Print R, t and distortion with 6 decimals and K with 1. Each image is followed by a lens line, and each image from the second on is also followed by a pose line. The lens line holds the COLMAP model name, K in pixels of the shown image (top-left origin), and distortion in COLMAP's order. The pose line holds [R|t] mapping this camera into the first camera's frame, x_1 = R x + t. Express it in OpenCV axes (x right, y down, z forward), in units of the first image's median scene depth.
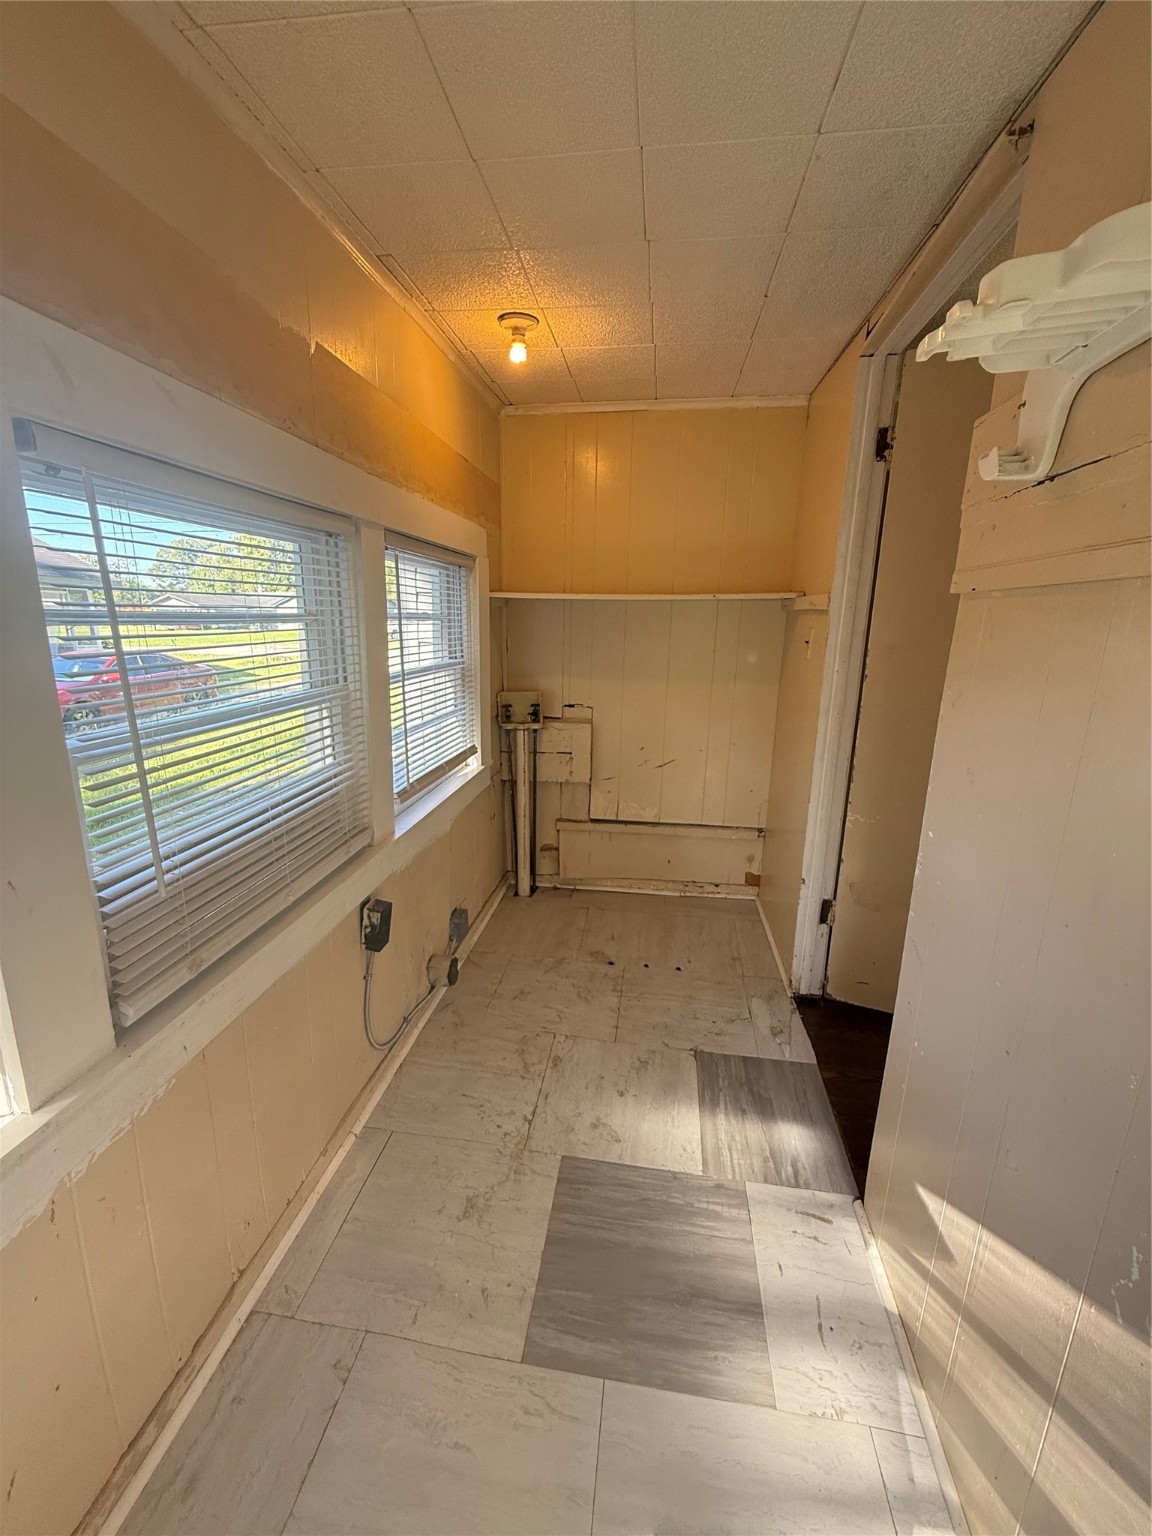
lens RADIAL K [[612.3, 0, 577.9], [0, 612.3, 767.0], [0, 0, 1]] dist [0.000772, 0.000054]
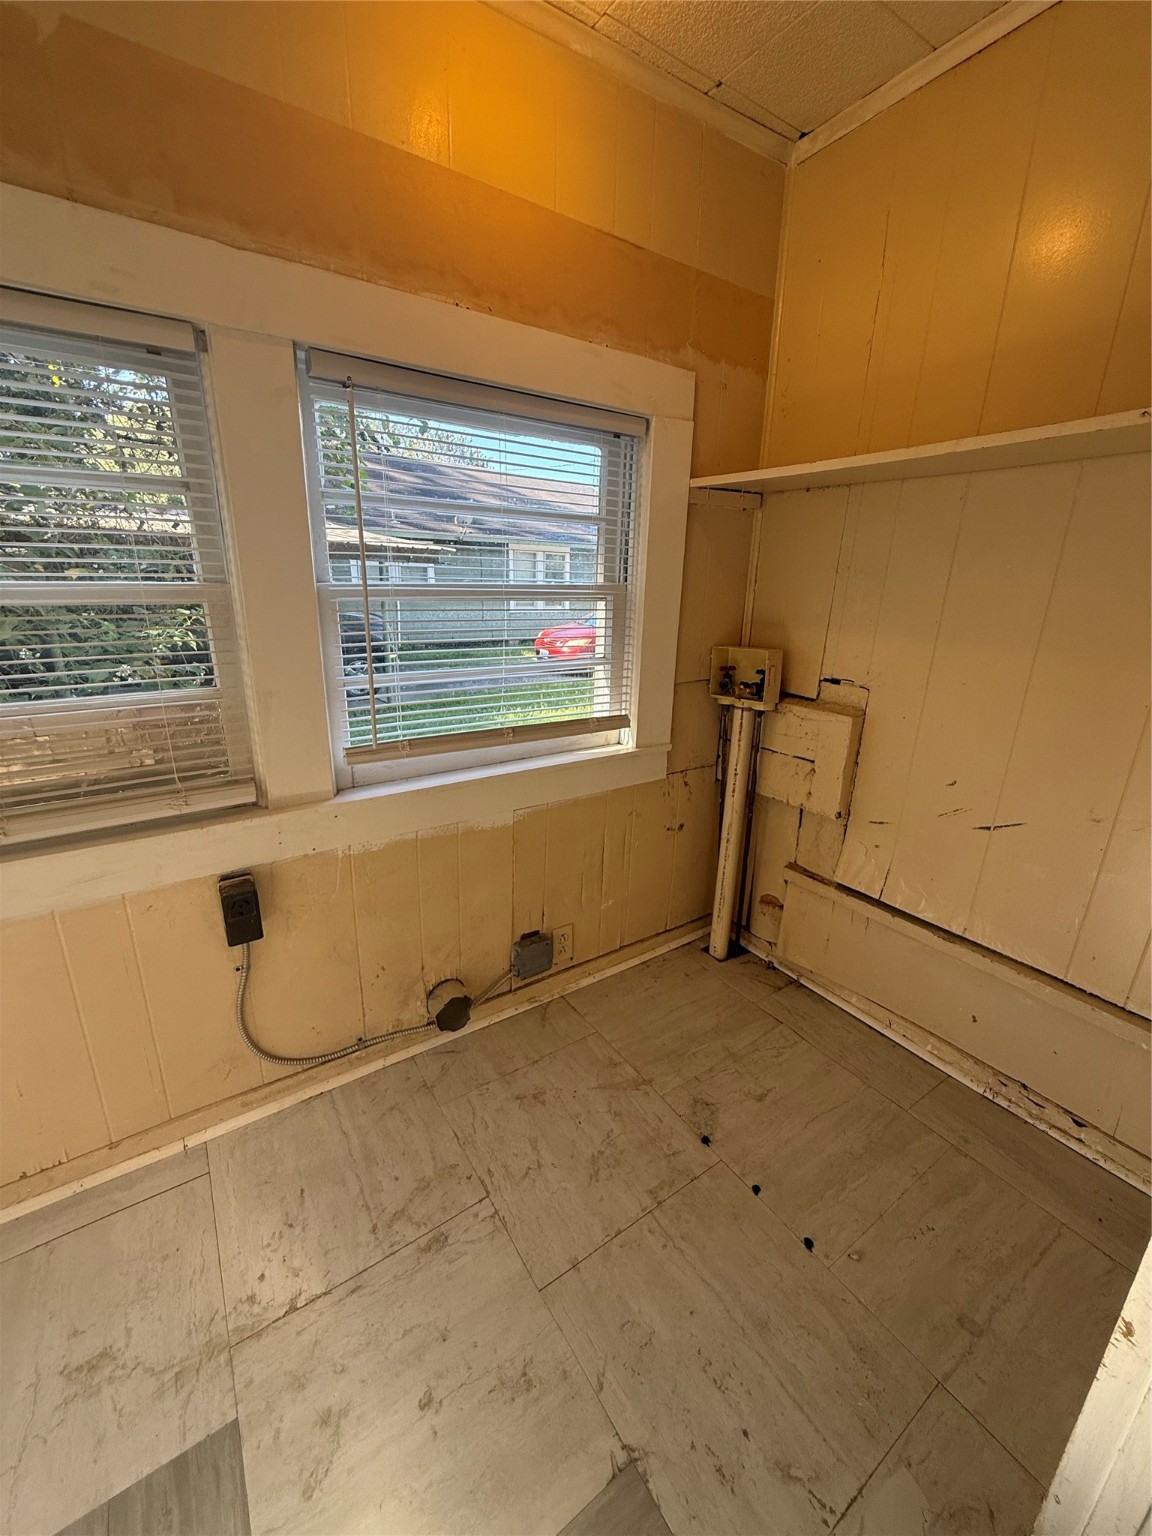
lens RADIAL K [[612.3, 0, 577.9], [0, 612.3, 767.0], [0, 0, 1]] dist [0.000772, 0.000054]
pose [[0.672955, 0.219598, -0.706334, 0.255670], [-0.187355, 0.974379, 0.124431, -0.049294], [0.715562, 0.048598, 0.696856, 0.445263]]
